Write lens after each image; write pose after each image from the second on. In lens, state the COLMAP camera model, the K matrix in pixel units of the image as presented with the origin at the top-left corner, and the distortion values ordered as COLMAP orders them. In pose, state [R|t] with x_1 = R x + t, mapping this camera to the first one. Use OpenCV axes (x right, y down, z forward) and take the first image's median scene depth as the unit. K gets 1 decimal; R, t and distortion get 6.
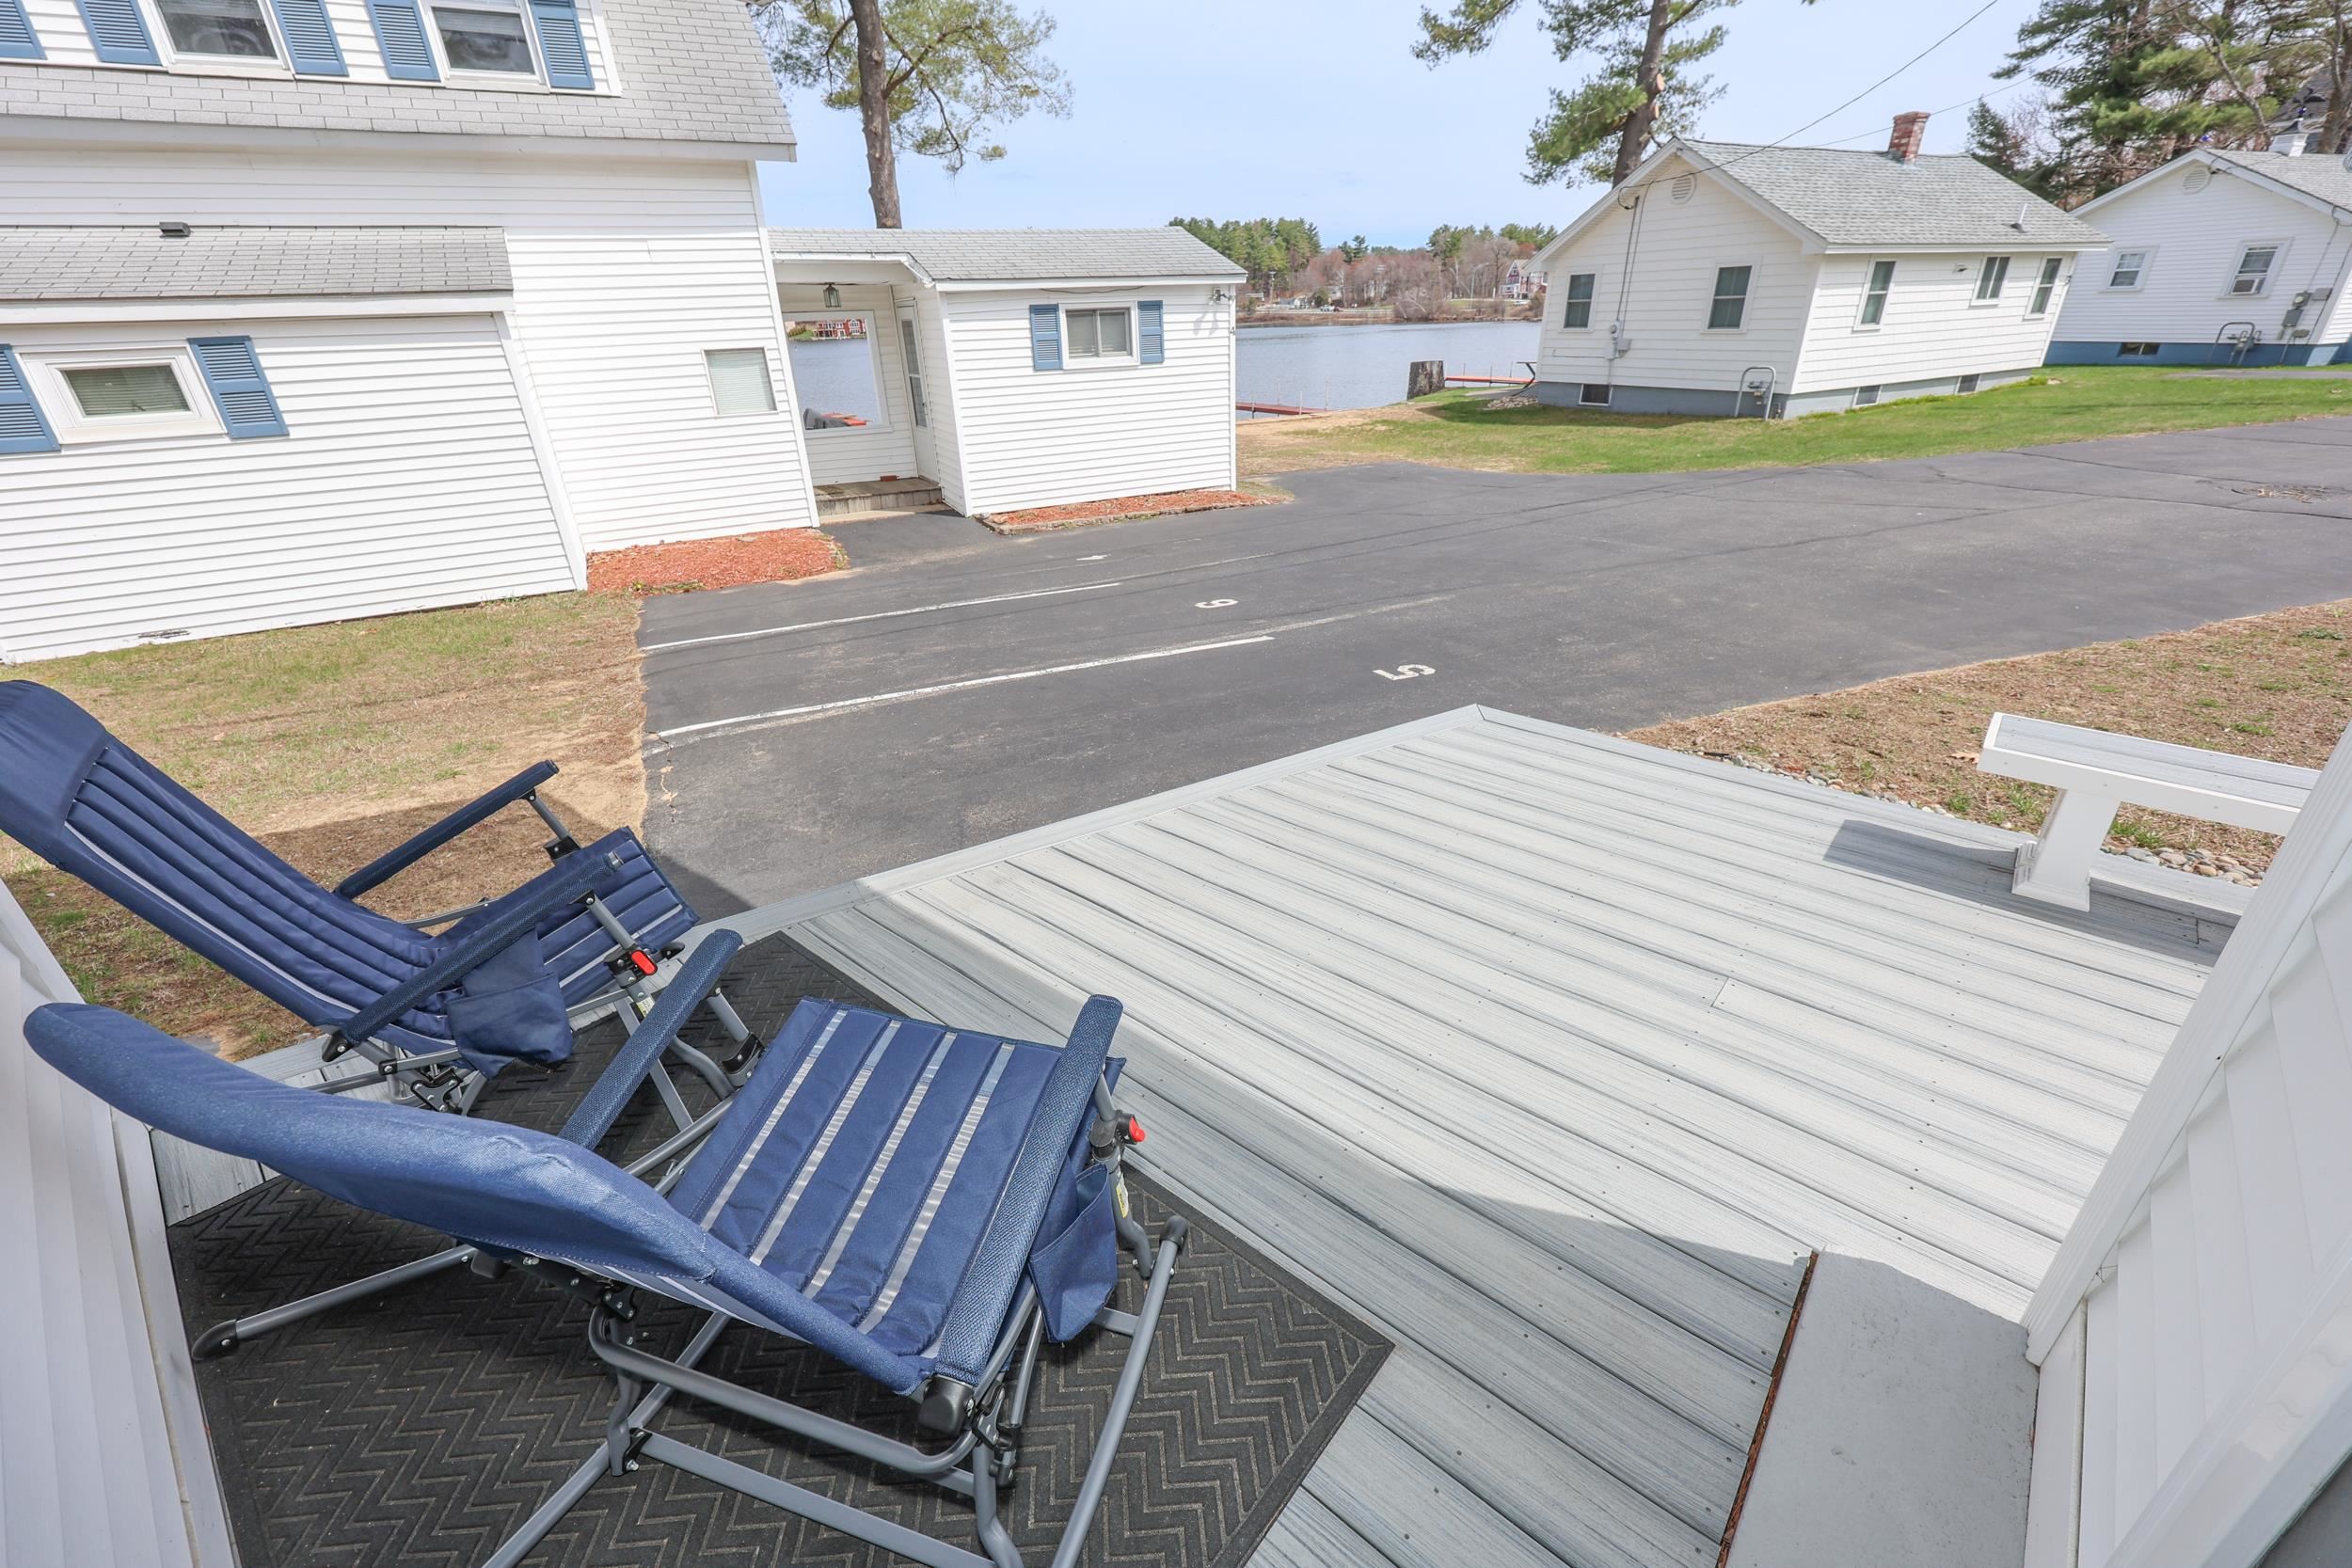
lens RADIAL K [[947.9, 0, 1167.2], [0, 947.9, 789.5], [0, 0, 1]] dist [0.003405, 0.000010]
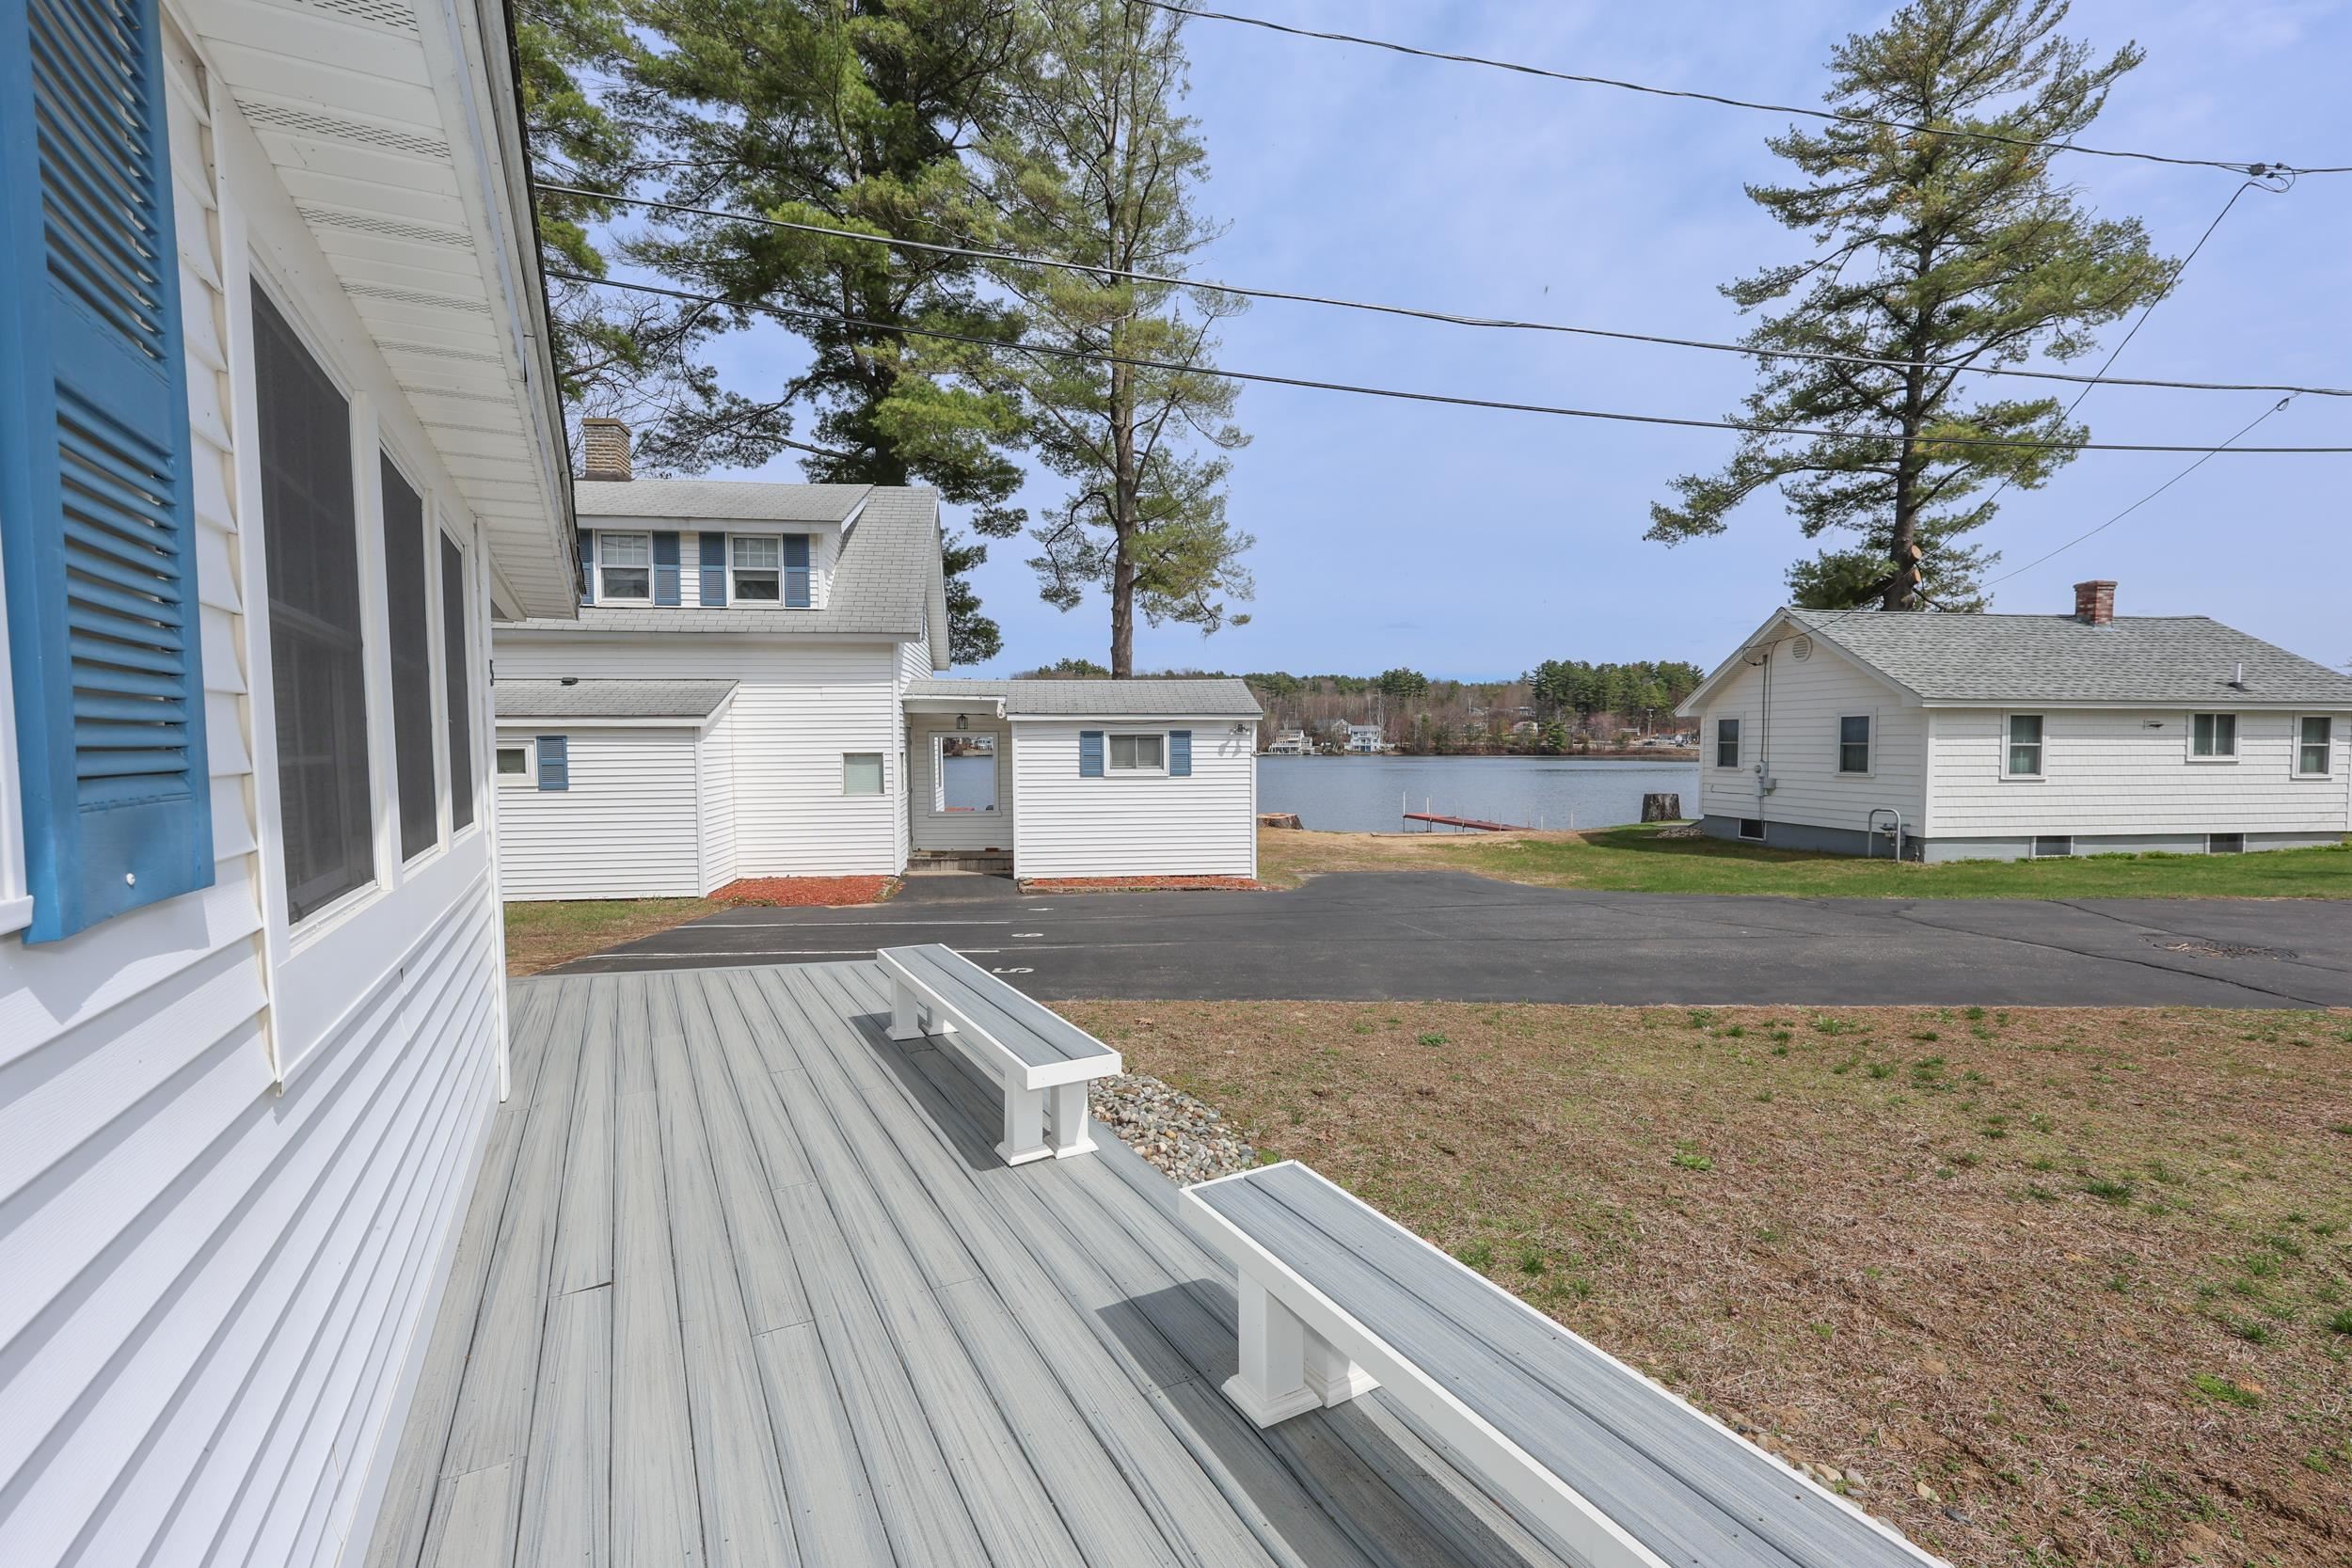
lens RADIAL K [[1016.6, 0, 1188.2], [0, 1016.6, 817.4], [0, 0, 1]] dist [-0.001836, 0.000019]
pose [[0.941247, 0.054575, -0.333281, 0.300926], [-0.176509, 0.920839, -0.347706, 0.043373], [0.287922, 0.386104, 0.876370, -0.099049]]
